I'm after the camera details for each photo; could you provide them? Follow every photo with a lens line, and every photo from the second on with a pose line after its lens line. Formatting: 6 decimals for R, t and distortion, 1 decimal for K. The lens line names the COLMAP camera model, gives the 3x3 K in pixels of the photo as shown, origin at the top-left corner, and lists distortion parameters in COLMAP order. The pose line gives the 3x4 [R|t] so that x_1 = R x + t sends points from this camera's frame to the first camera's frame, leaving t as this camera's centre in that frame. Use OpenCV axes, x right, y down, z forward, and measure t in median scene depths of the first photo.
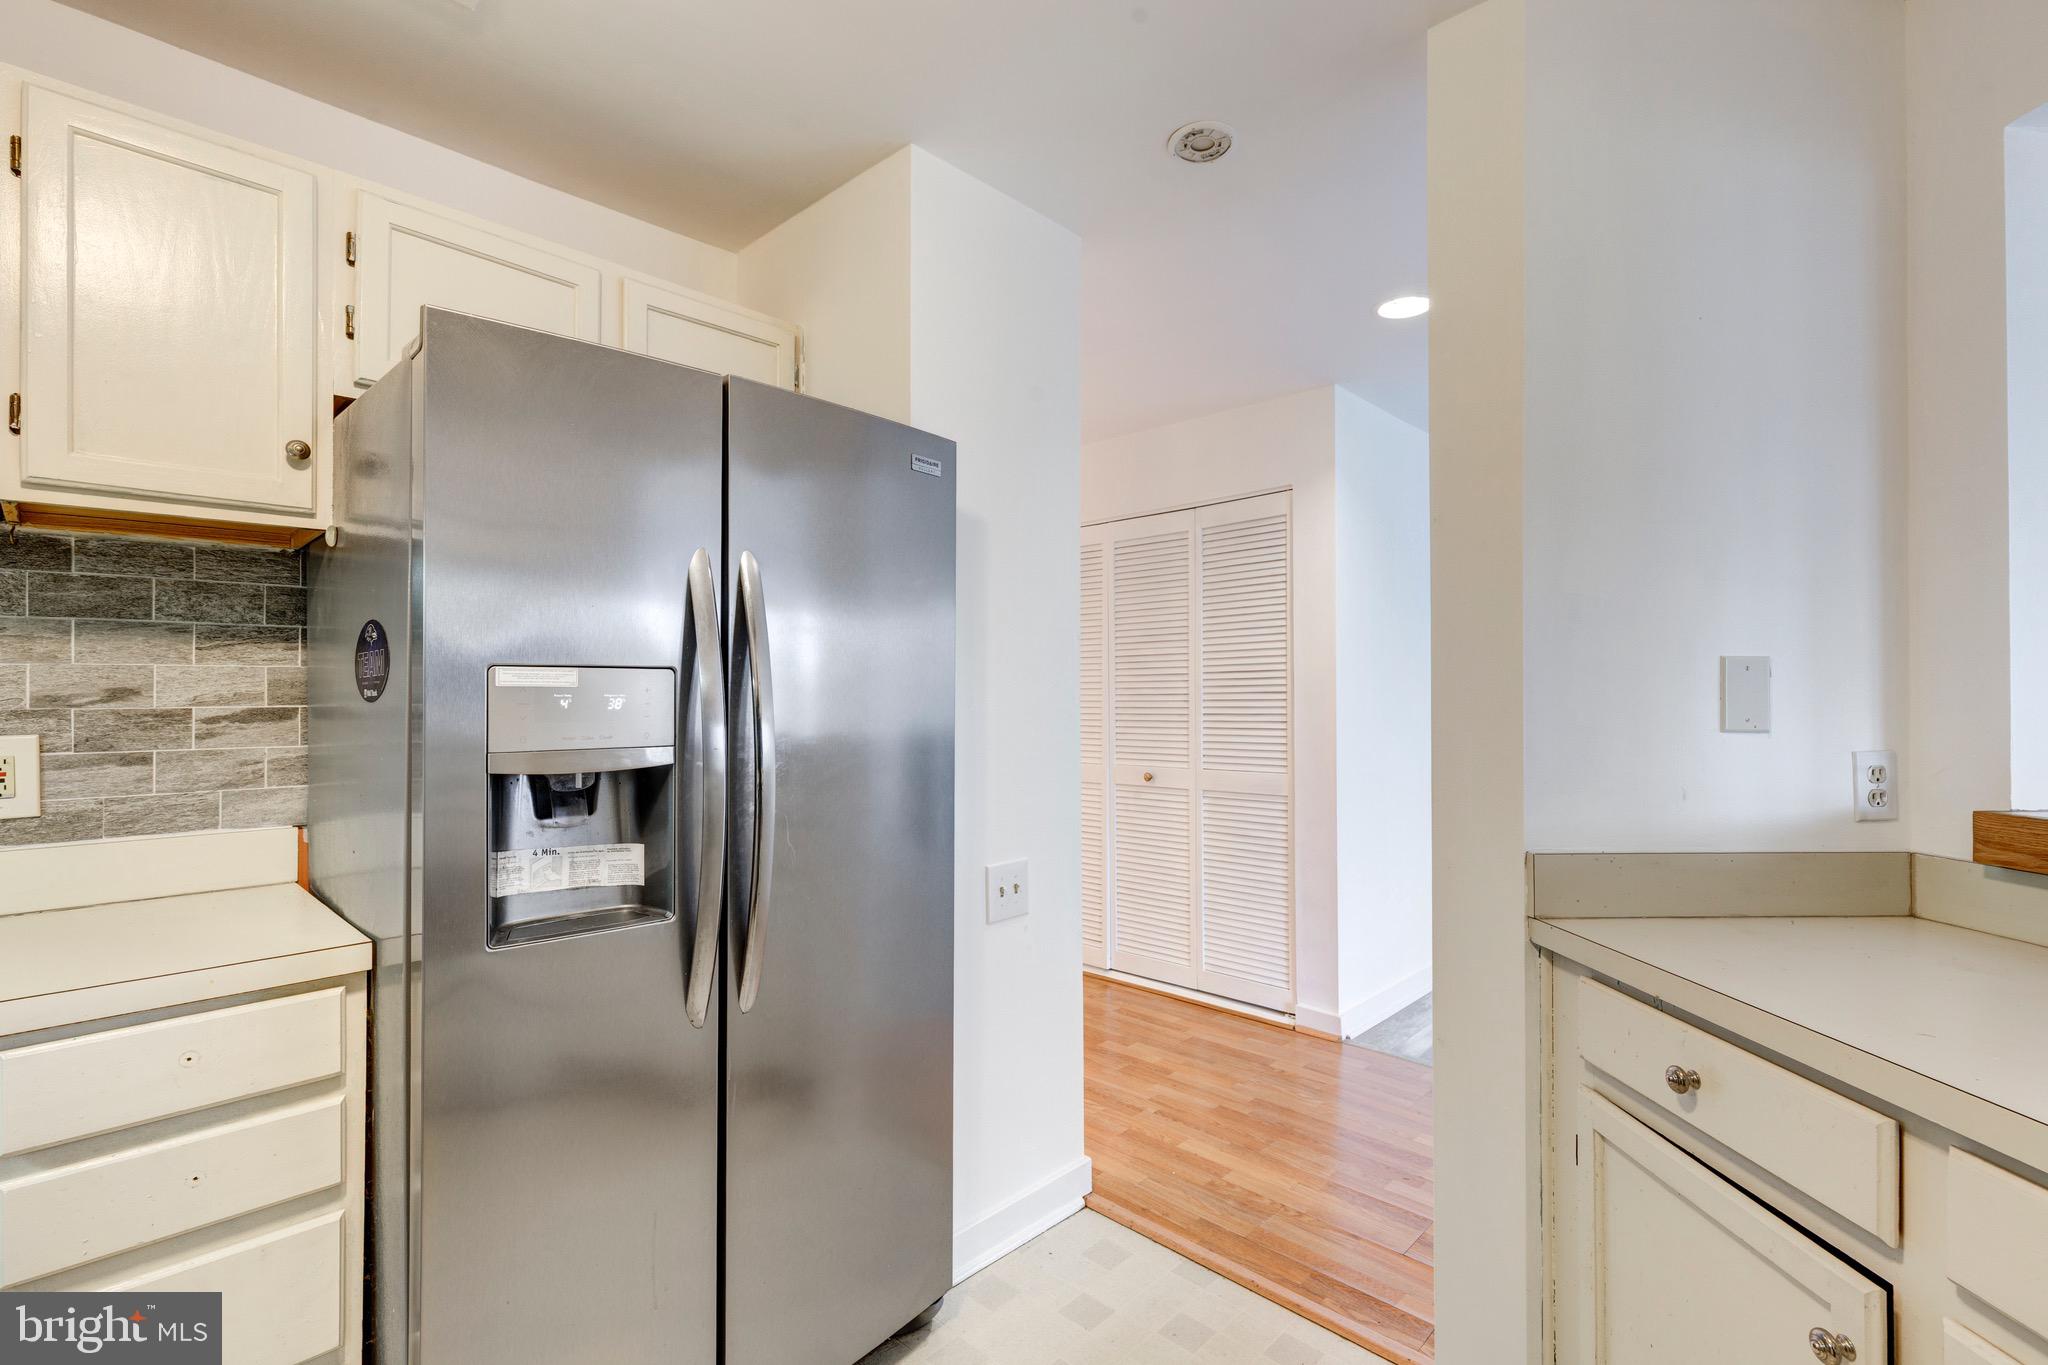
lens RADIAL K [[934.7, 0, 1015.9], [0, 934.7, 687.5], [0, 0, 1]] dist [0.008358, -0.004352]
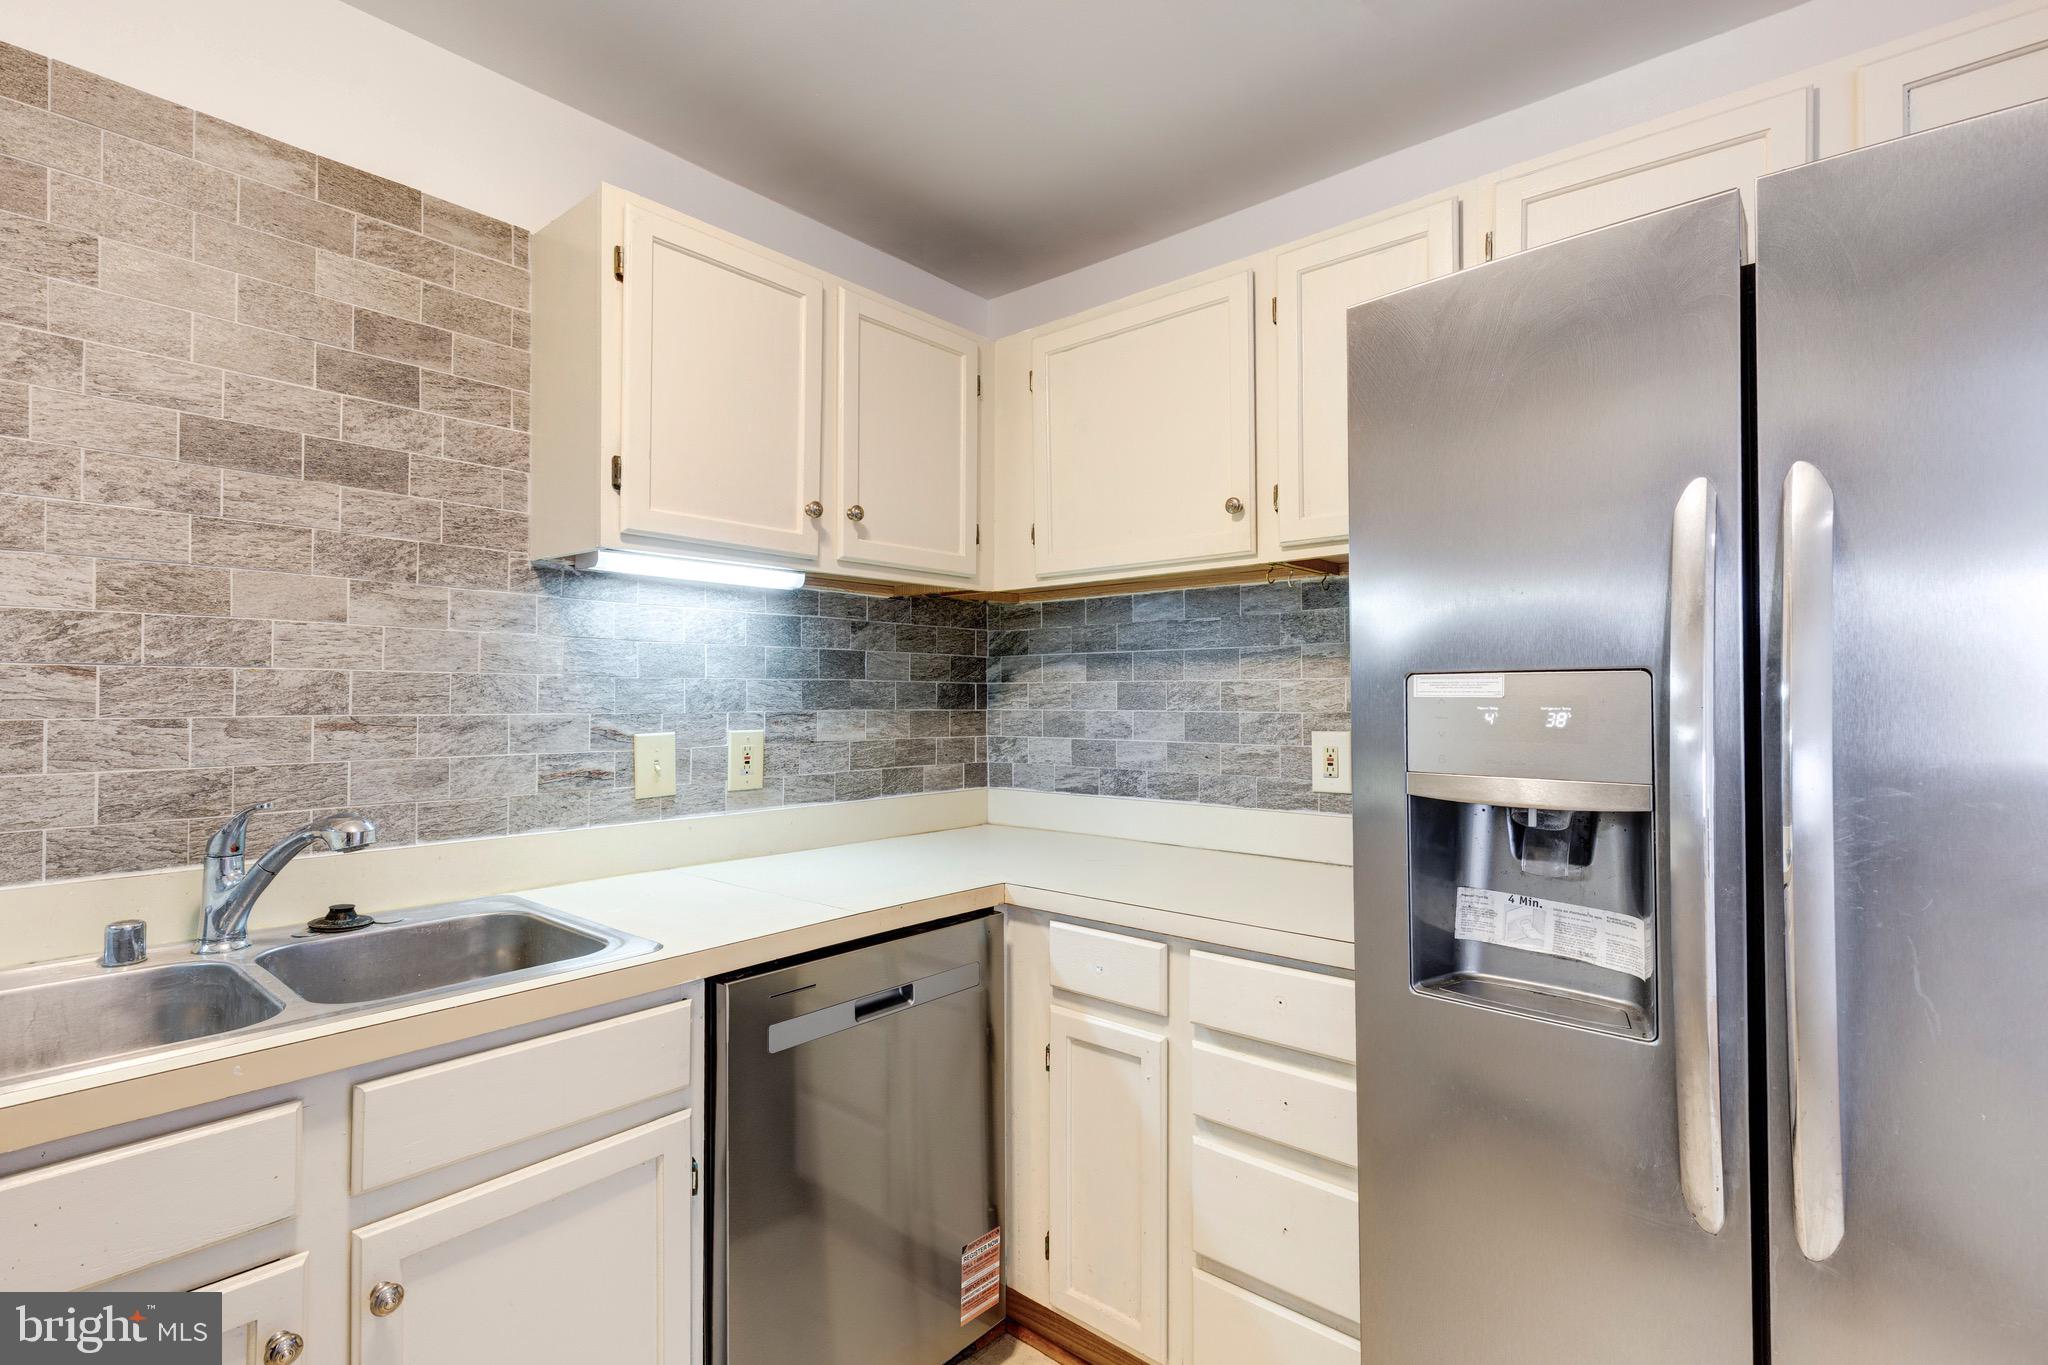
lens RADIAL K [[934.7, 0, 1010.5], [0, 934.7, 689.0], [0, 0, 1]] dist [0.008358, -0.004352]
pose [[0.055049, -0.007764, -0.998453, 0.153843], [0.010996, 0.999914, -0.007169, -0.003456], [0.998423, -0.010584, 0.055129, 0.280692]]
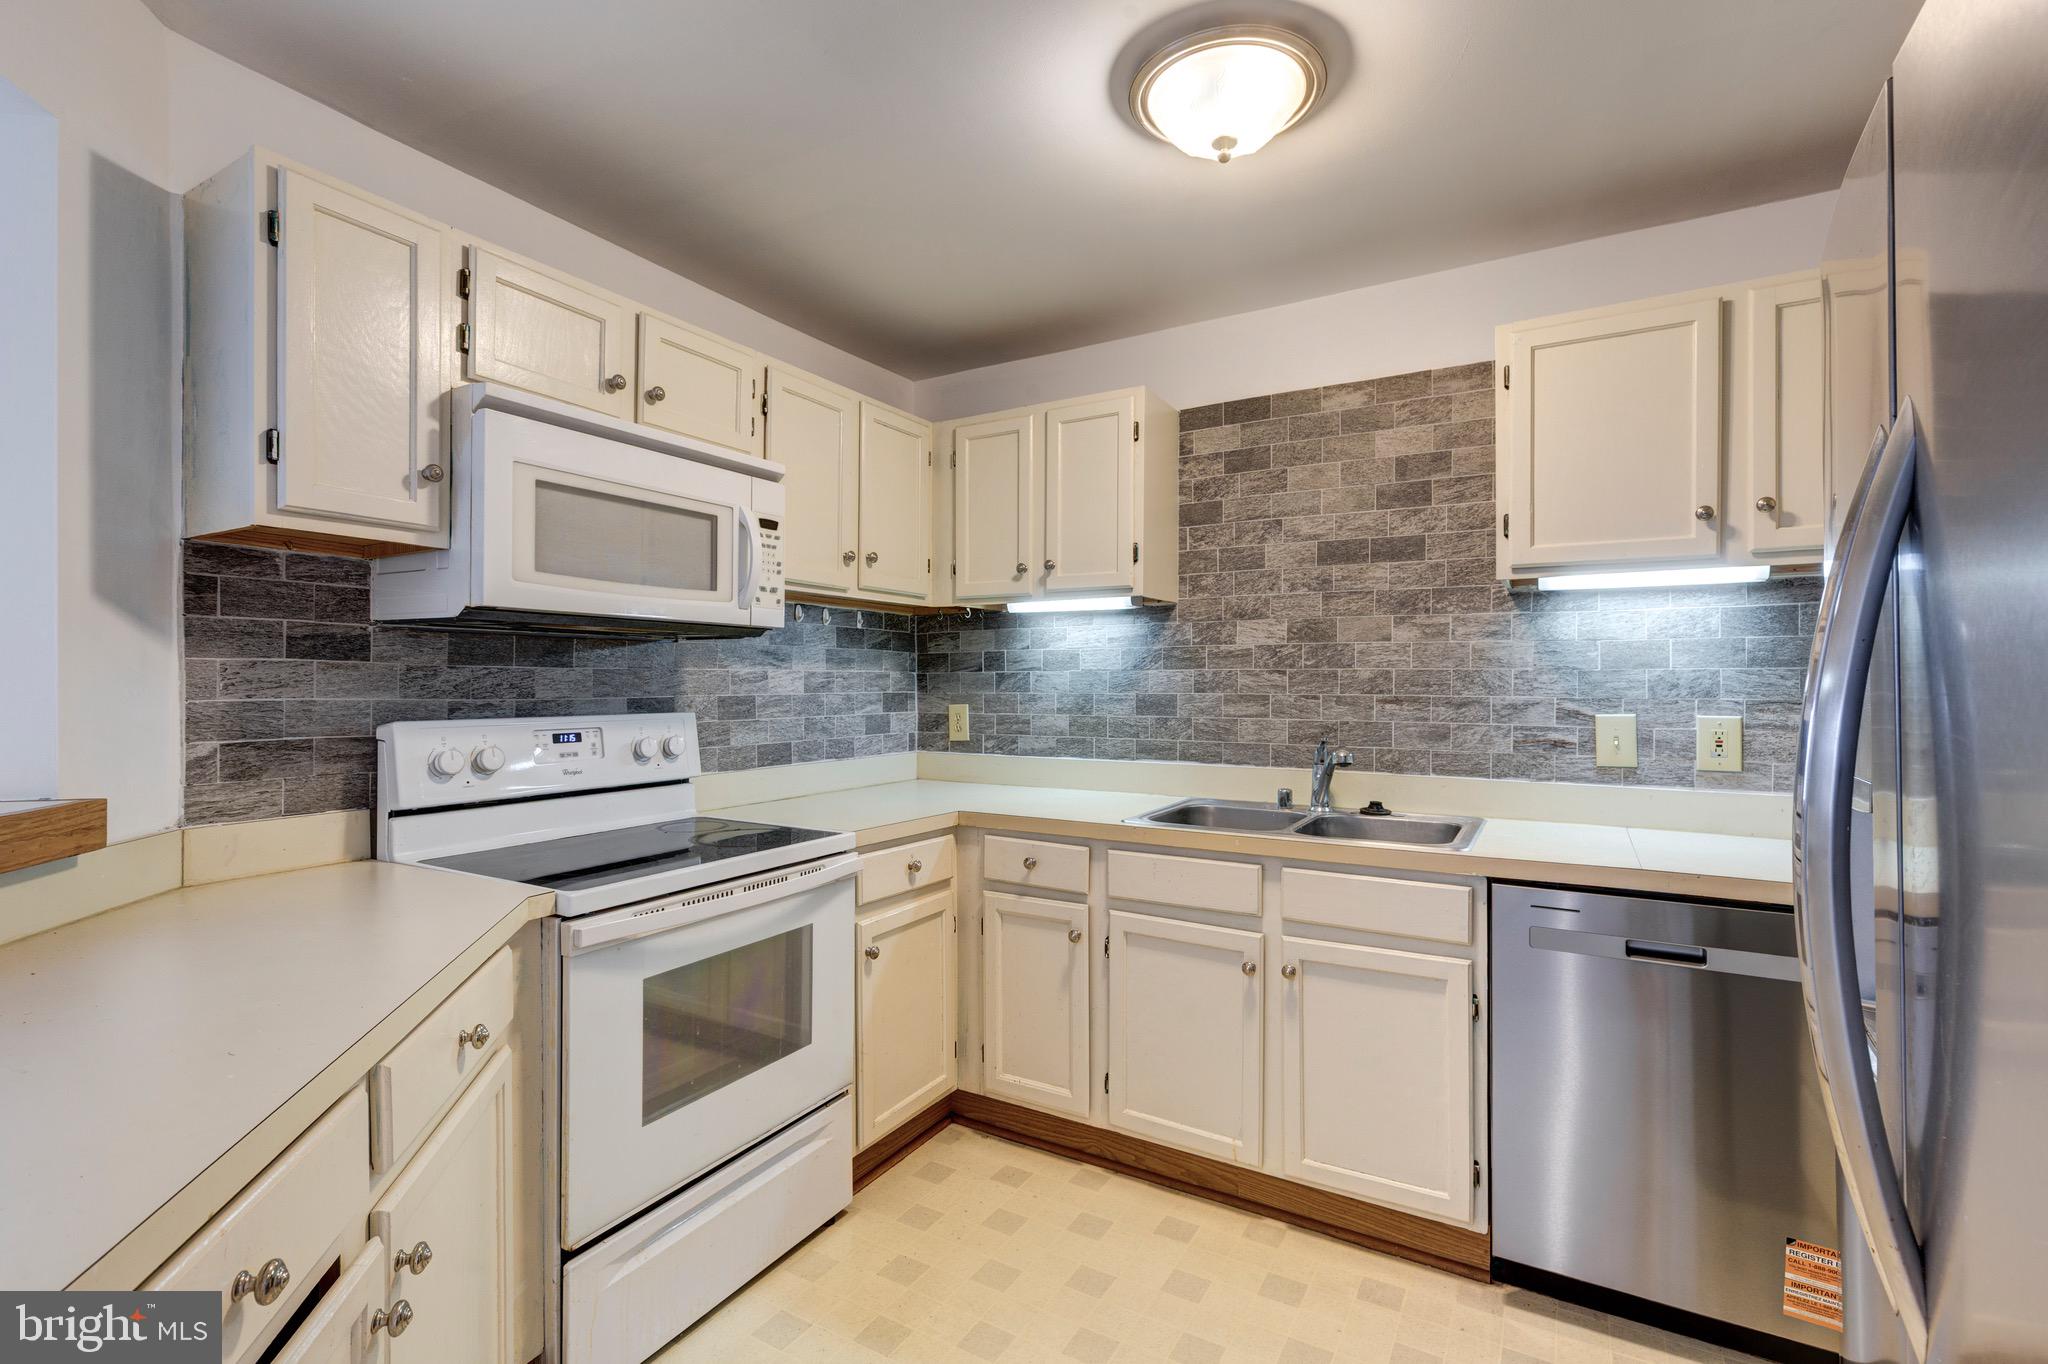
lens RADIAL K [[934.7, 0, 1025.9], [0, 934.7, 682.4], [0, 0, 1]] dist [0.008358, -0.004352]
pose [[-0.972820, -0.002773, -0.231547, 0.163834], [0.000060, 0.999925, -0.012225, 0.003188], [0.231564, -0.011907, -0.972747, 0.804039]]
